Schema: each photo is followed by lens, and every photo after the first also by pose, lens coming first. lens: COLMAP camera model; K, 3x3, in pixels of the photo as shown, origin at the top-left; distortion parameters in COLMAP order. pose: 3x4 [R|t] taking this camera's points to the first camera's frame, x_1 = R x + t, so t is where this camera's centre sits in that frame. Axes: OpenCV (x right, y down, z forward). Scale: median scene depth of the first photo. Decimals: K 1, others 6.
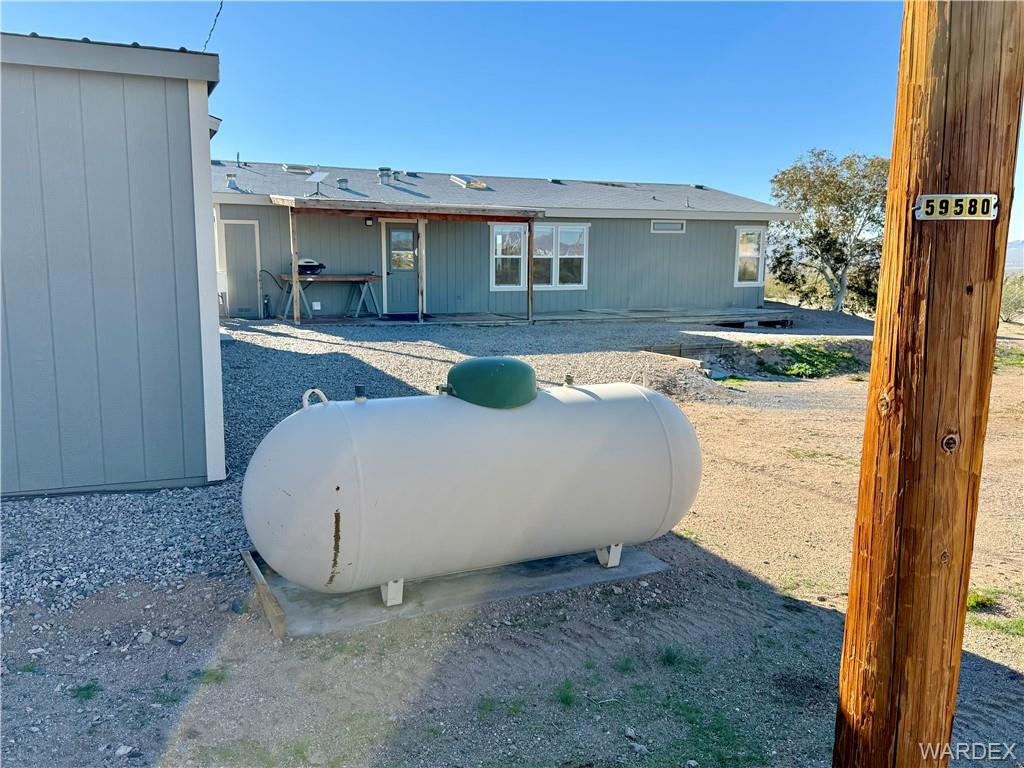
lens RADIAL K [[837.4, 0, 512.0], [0, 837.4, 389.1], [0, 0, 1]] dist [0.073959, -0.081097]
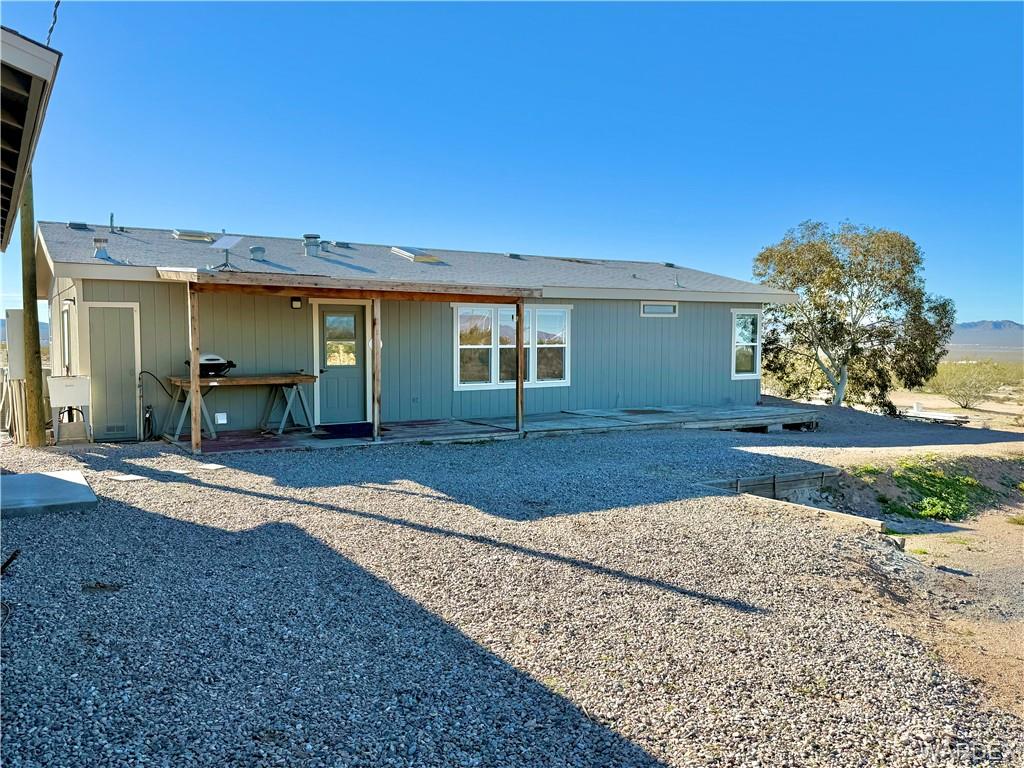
lens RADIAL K [[837.4, 0, 516.2], [0, 837.4, 378.4], [0, 0, 1]] dist [0.073959, -0.081097]
pose [[0.990902, -0.012072, 0.134039, -0.075059], [0.026388, 0.994064, -0.105545, -0.047377], [-0.131969, 0.108122, 0.985339, 0.239532]]
